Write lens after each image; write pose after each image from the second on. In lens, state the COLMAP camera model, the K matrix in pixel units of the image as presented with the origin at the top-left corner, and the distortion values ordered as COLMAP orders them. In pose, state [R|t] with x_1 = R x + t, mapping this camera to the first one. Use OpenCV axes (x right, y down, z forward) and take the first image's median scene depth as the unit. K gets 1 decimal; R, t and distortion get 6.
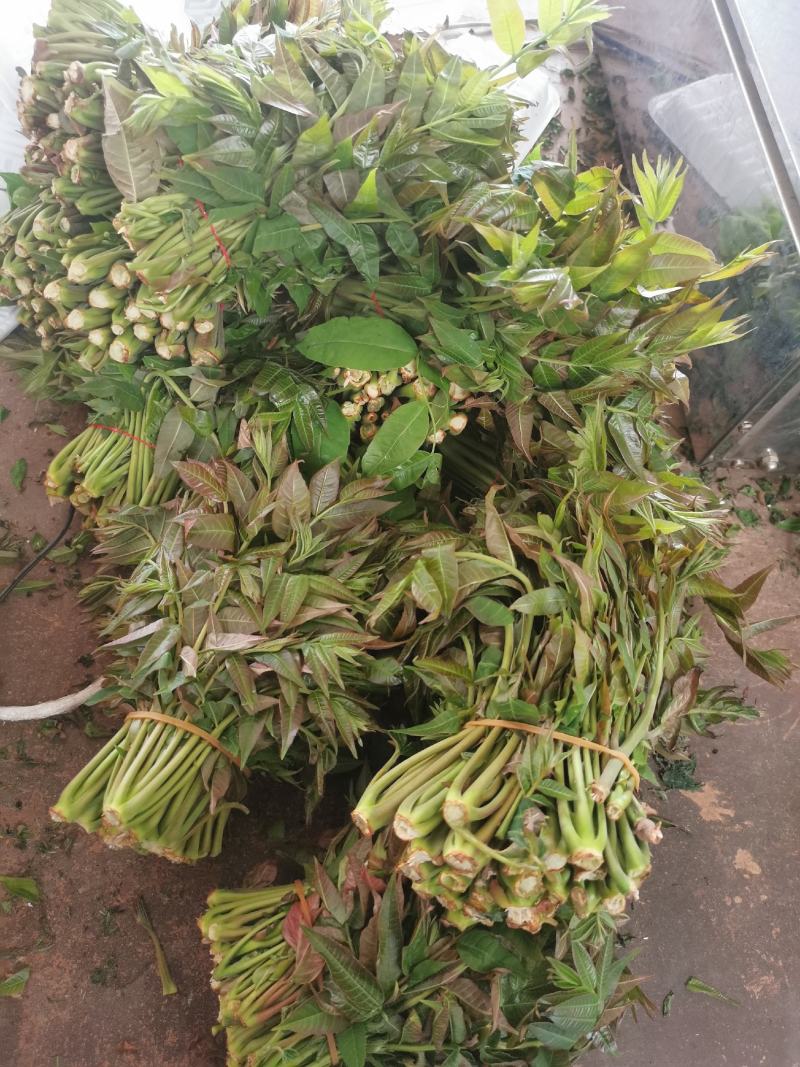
lens RADIAL K [[751.7, 0, 400.0], [0, 751.7, 533.5], [0, 0, 1]] dist [0.047949, -0.065569]
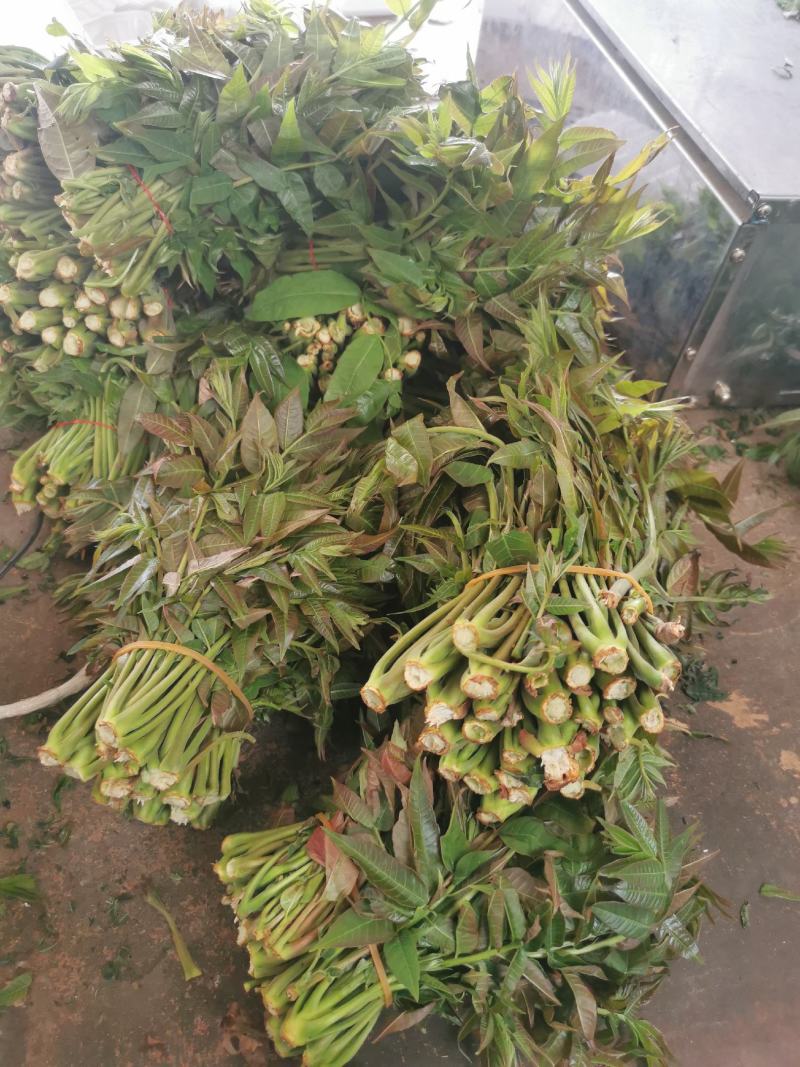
lens RADIAL K [[758.0, 0, 400.0], [0, 758.0, 533.5], [0, 0, 1]] dist [0.055192, -0.078441]
pose [[0.986787, -0.157280, 0.038903, -0.019191], [0.161624, 0.972349, -0.168569, 0.292970], [-0.011315, 0.172629, 0.984922, 0.028778]]
